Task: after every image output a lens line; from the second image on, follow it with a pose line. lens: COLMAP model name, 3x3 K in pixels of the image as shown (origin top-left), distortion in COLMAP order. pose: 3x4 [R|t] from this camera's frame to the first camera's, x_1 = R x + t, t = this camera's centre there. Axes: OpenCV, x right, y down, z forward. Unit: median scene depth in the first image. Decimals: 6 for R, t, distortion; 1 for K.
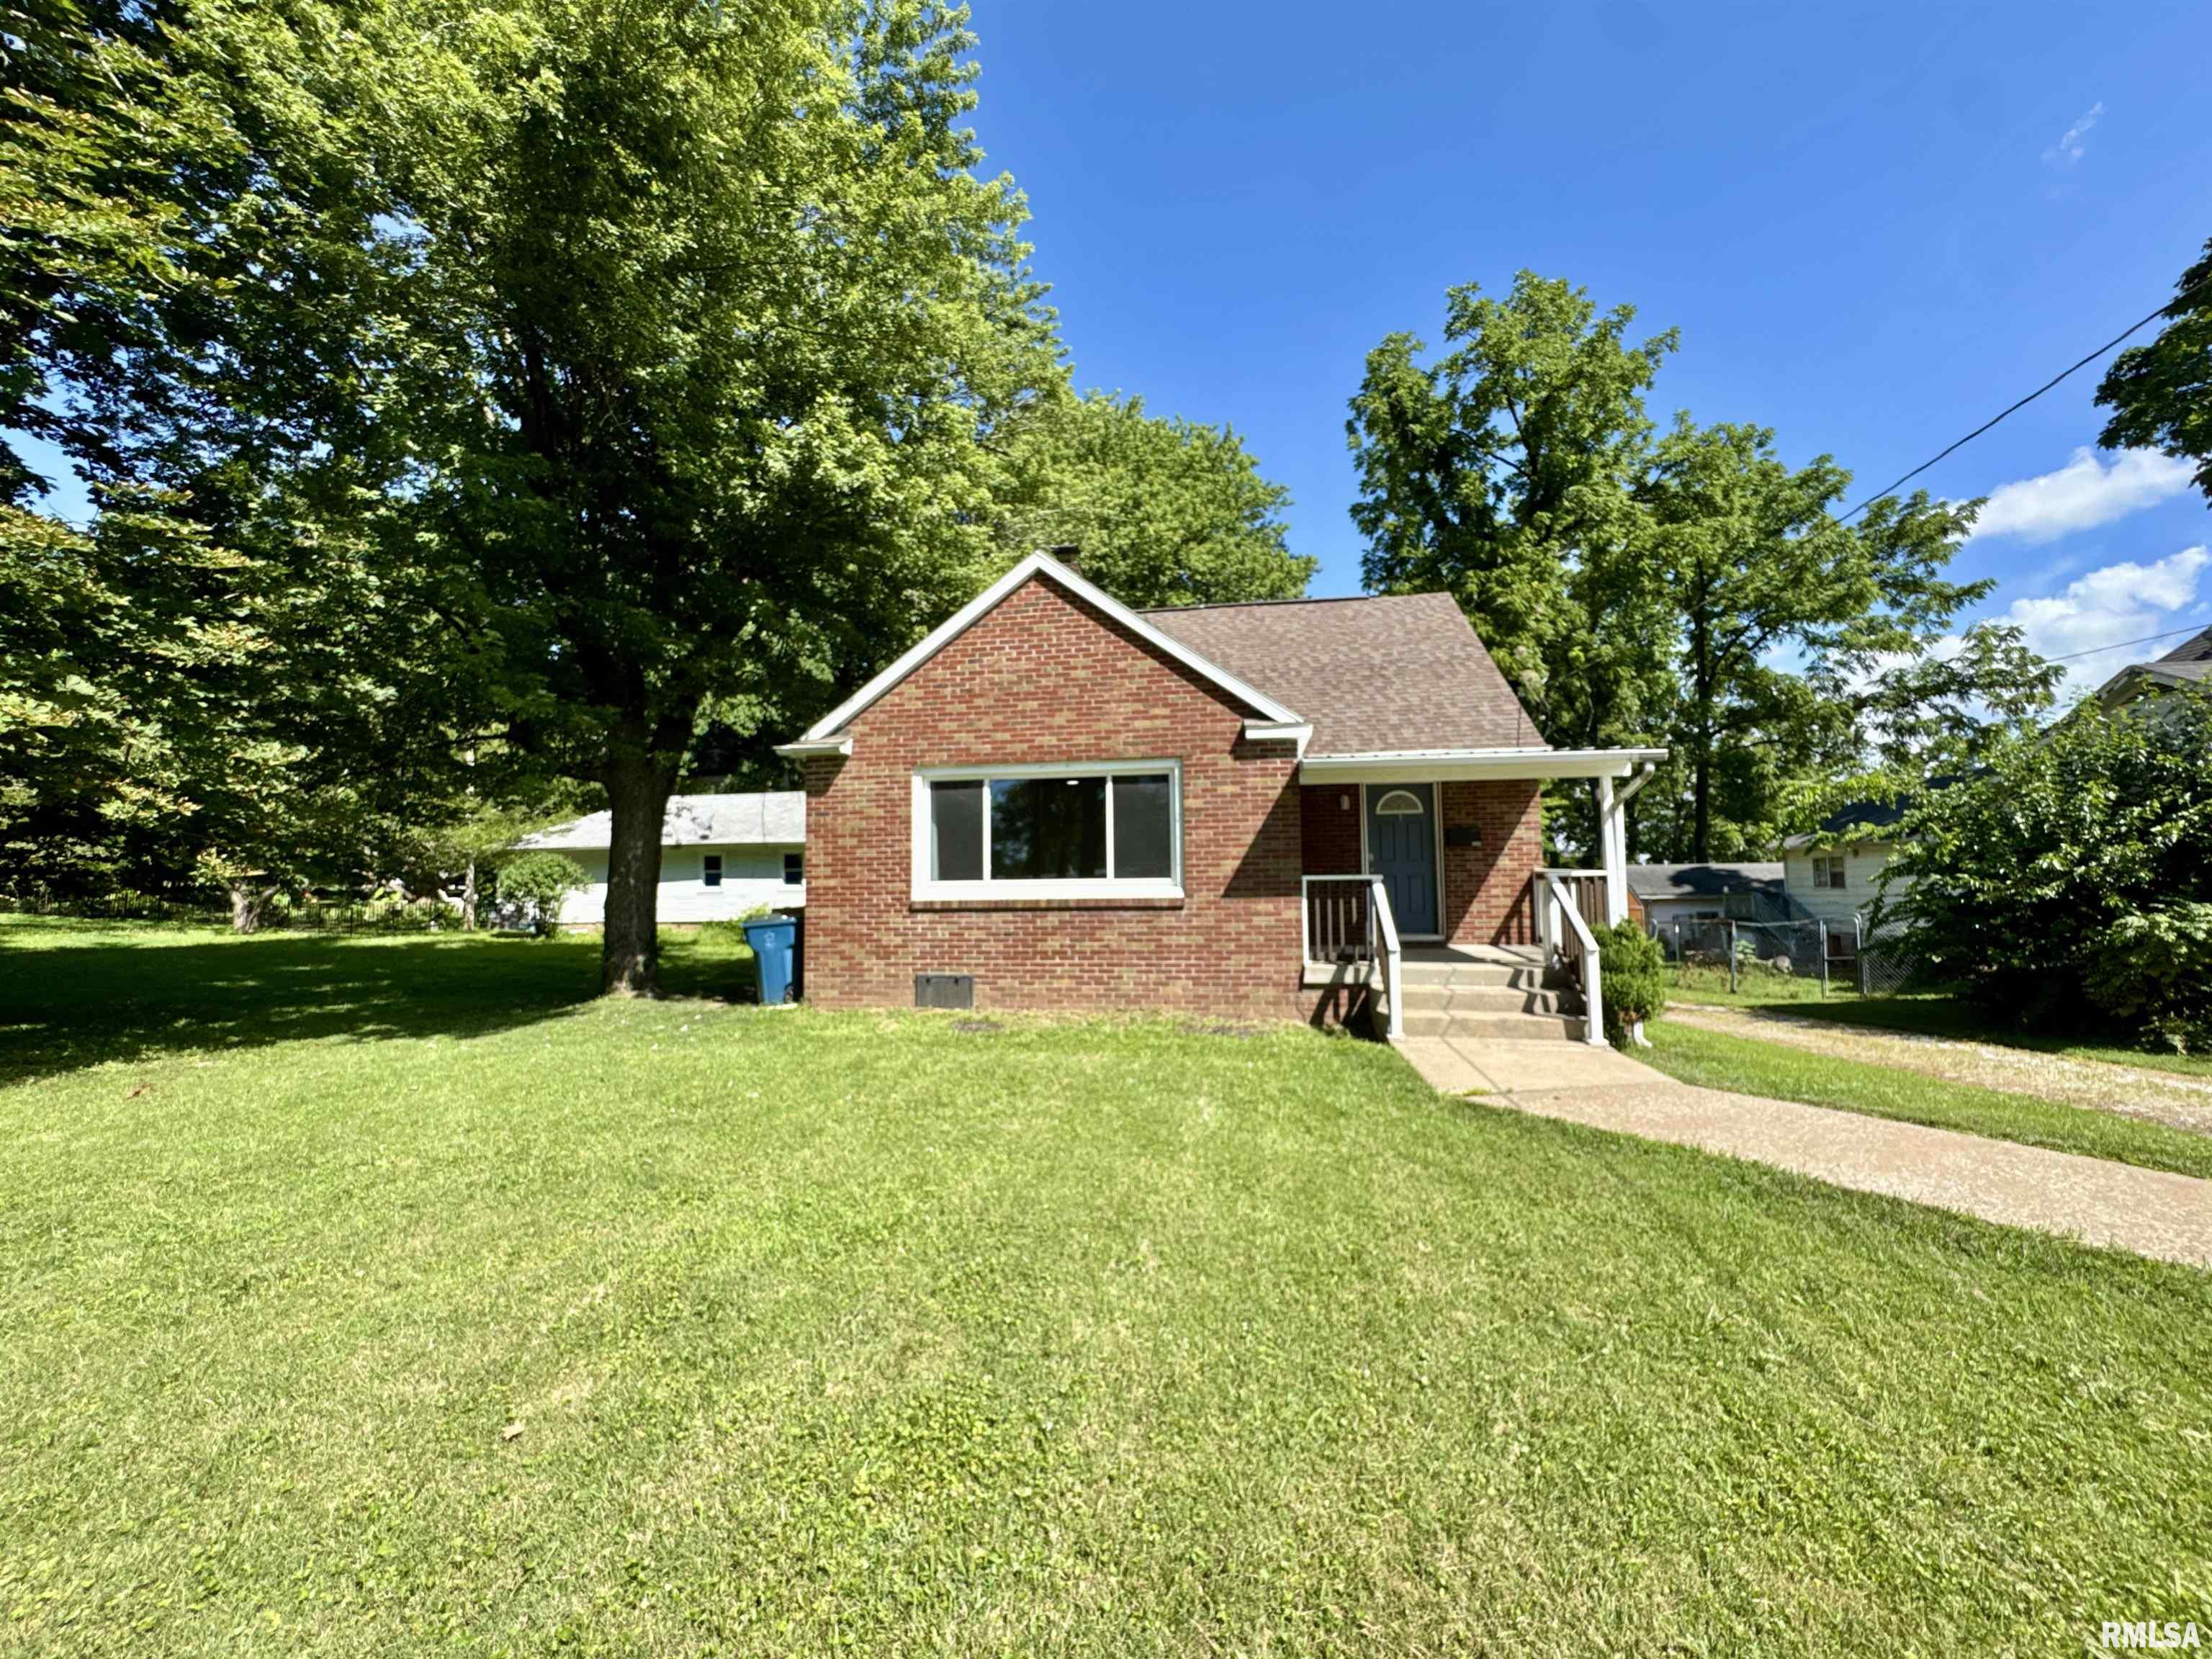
lens RADIAL K [[883.6, 0, 1103.4], [0, 883.6, 830.2], [0, 0, 1]] dist [-0.007706, 0.001121]
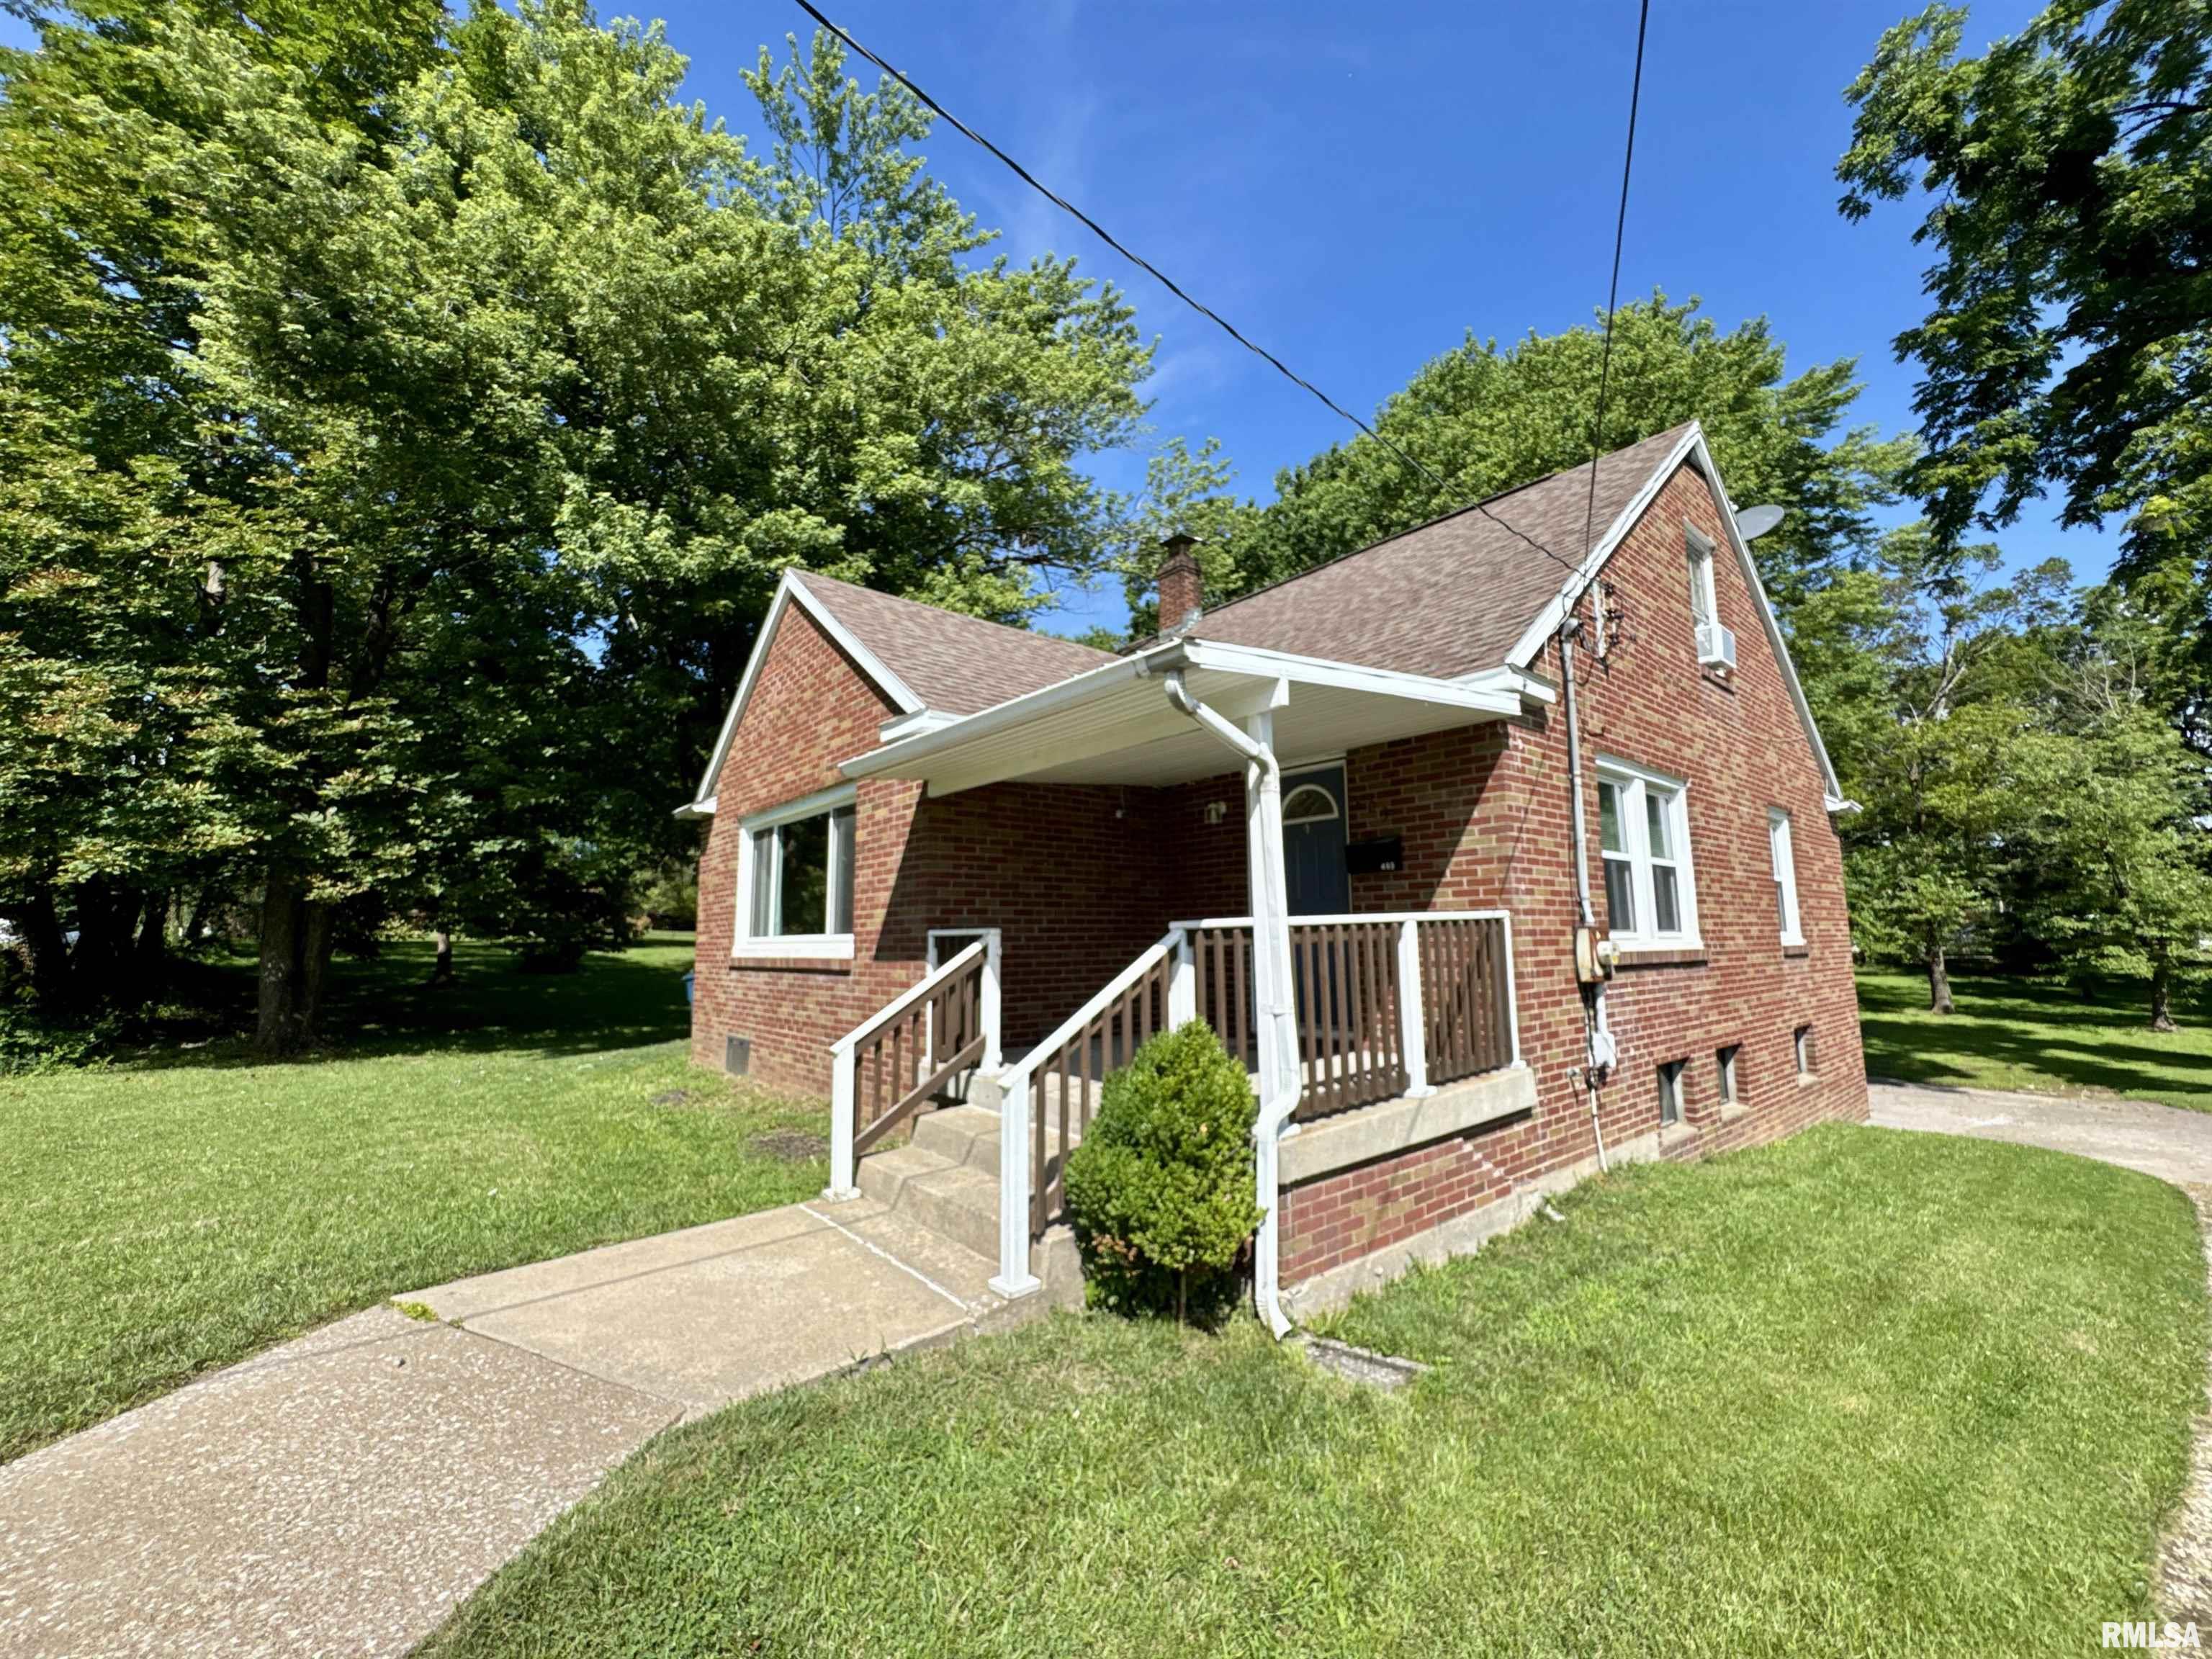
lens RADIAL K [[883.6, 0, 1105.5], [0, 883.6, 834.9], [0, 0, 1]] dist [-0.007706, 0.001121]
pose [[0.785592, -0.076848, -0.613955, 0.752408], [0.051741, 0.996941, -0.058580, 0.025057], [0.616578, 0.014253, 0.787165, 0.534328]]
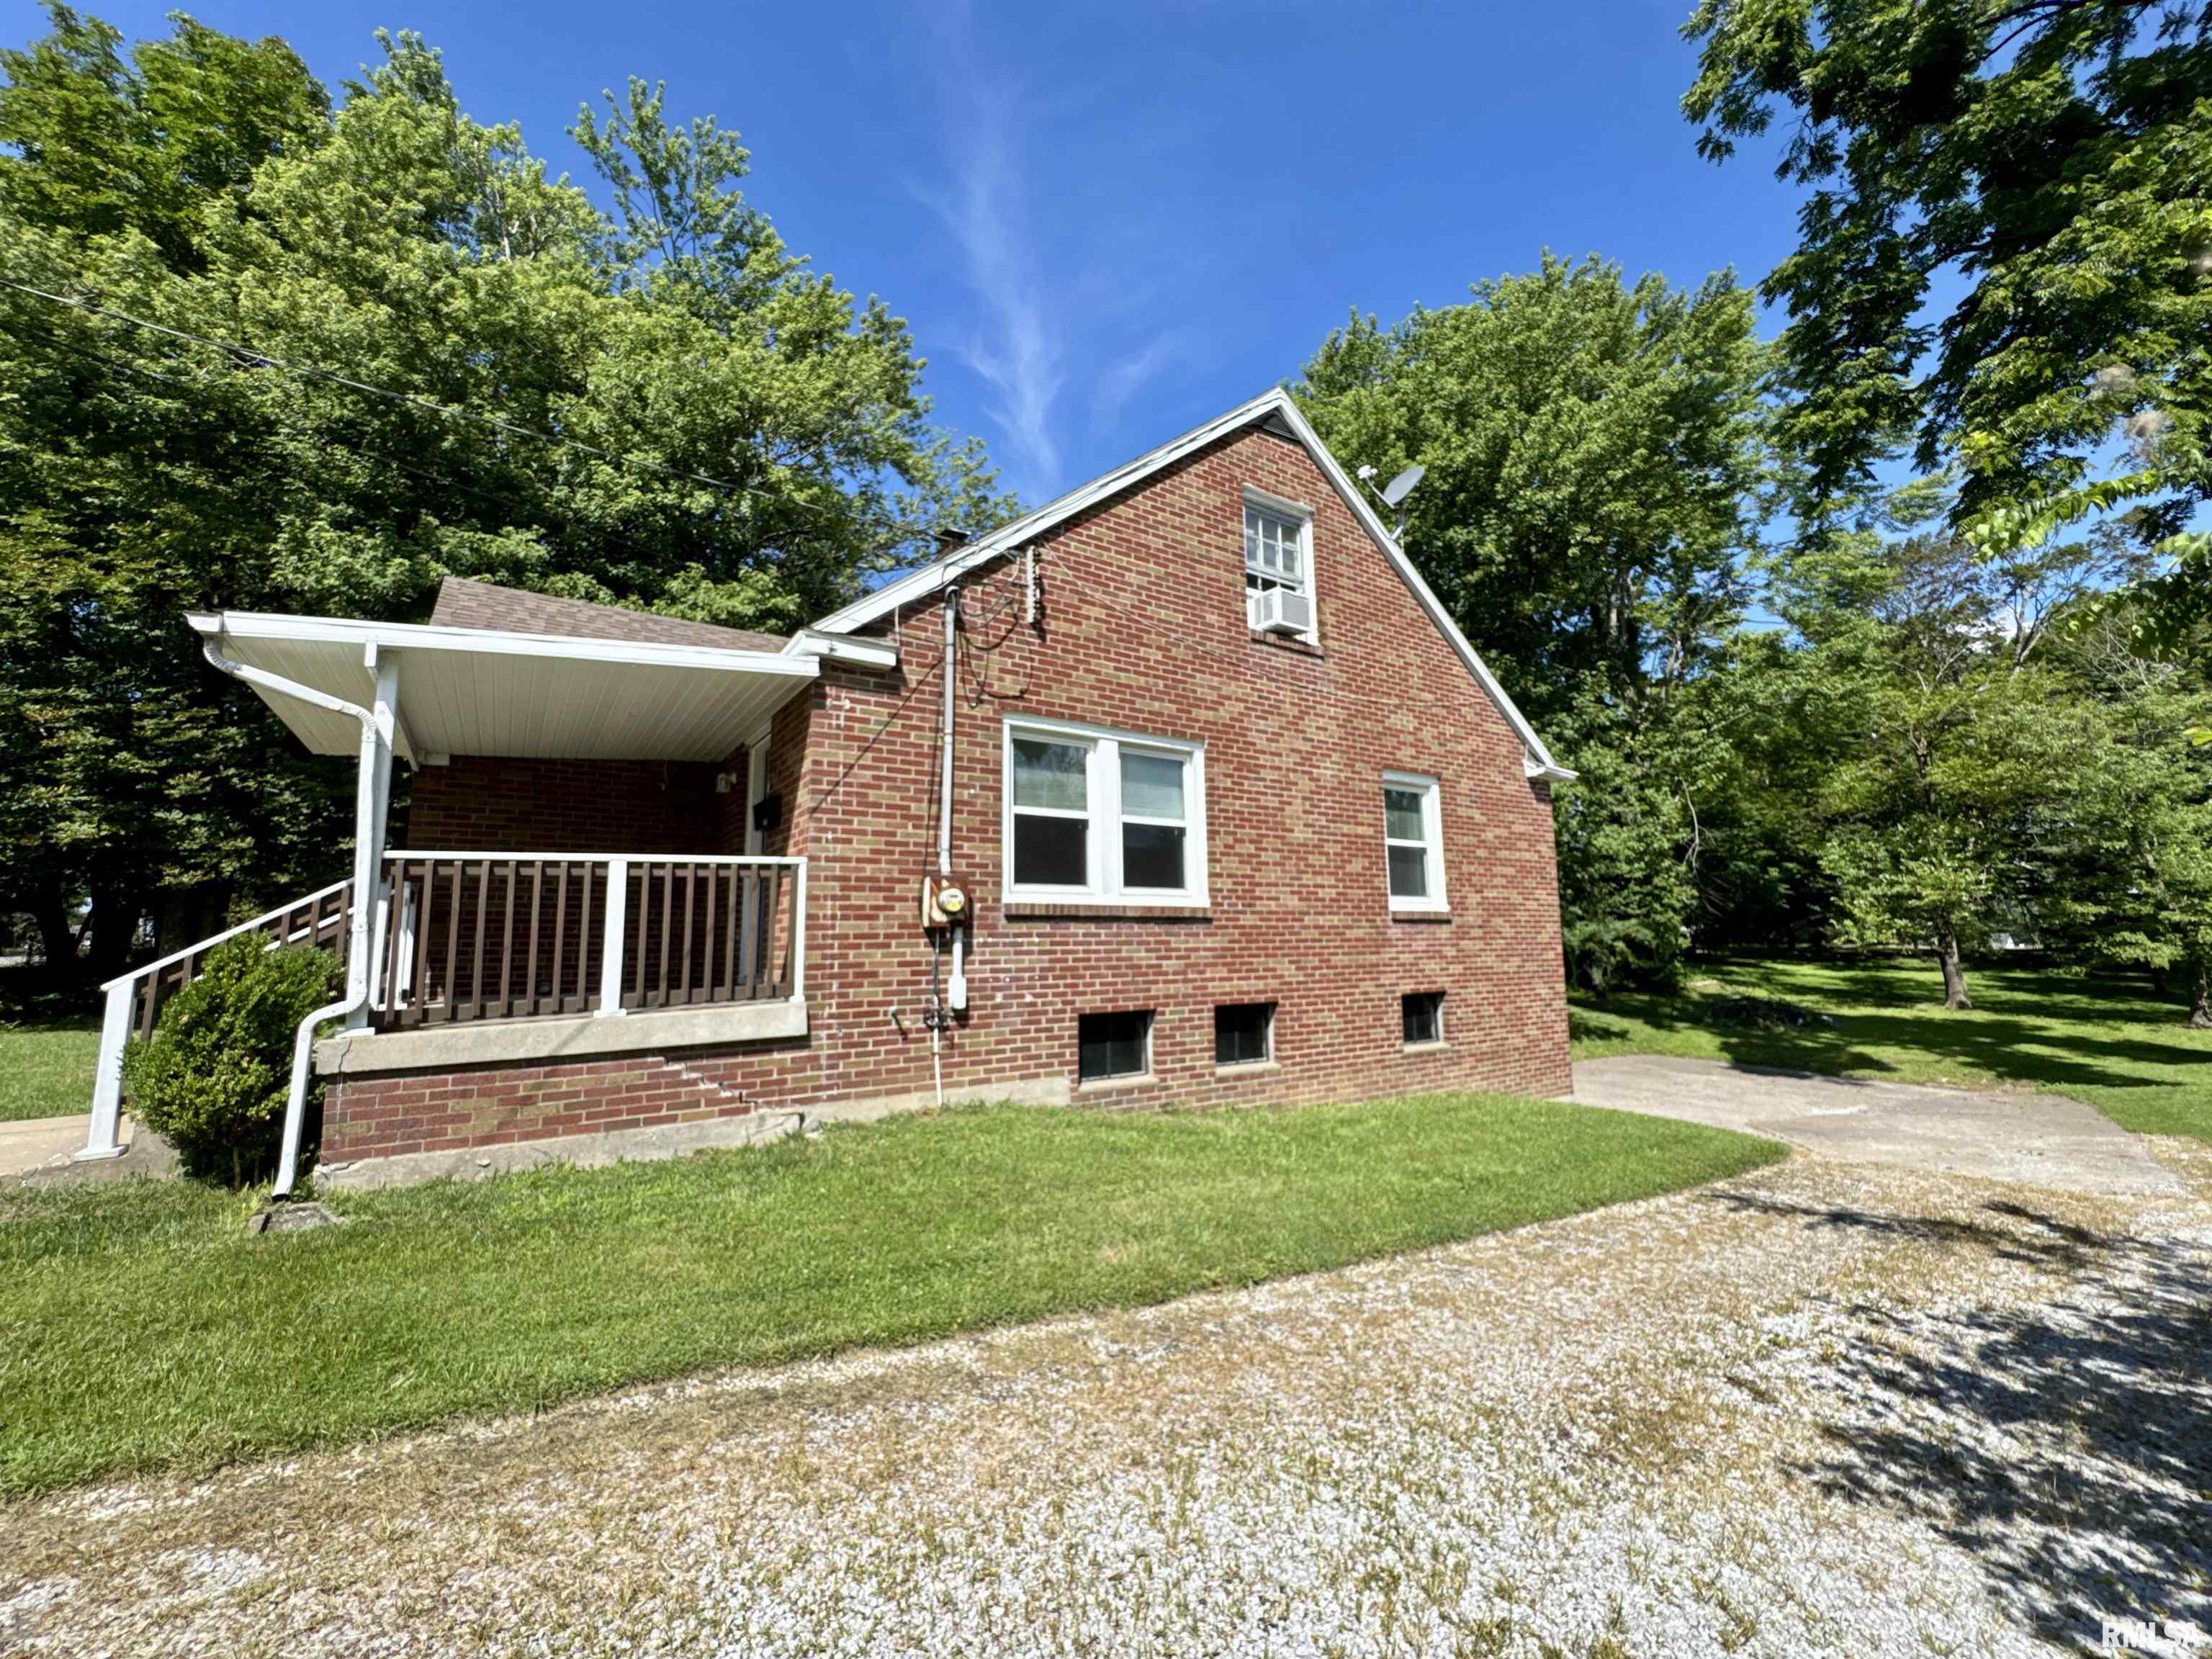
lens RADIAL K [[883.6, 0, 1100.3], [0, 883.6, 835.0], [0, 0, 1]] dist [-0.007706, 0.001121]
pose [[0.714870, -0.092541, -0.693107, 1.346995], [0.061646, 0.995685, -0.069359, 0.120863], [0.696535, 0.006855, 0.717490, 0.970485]]
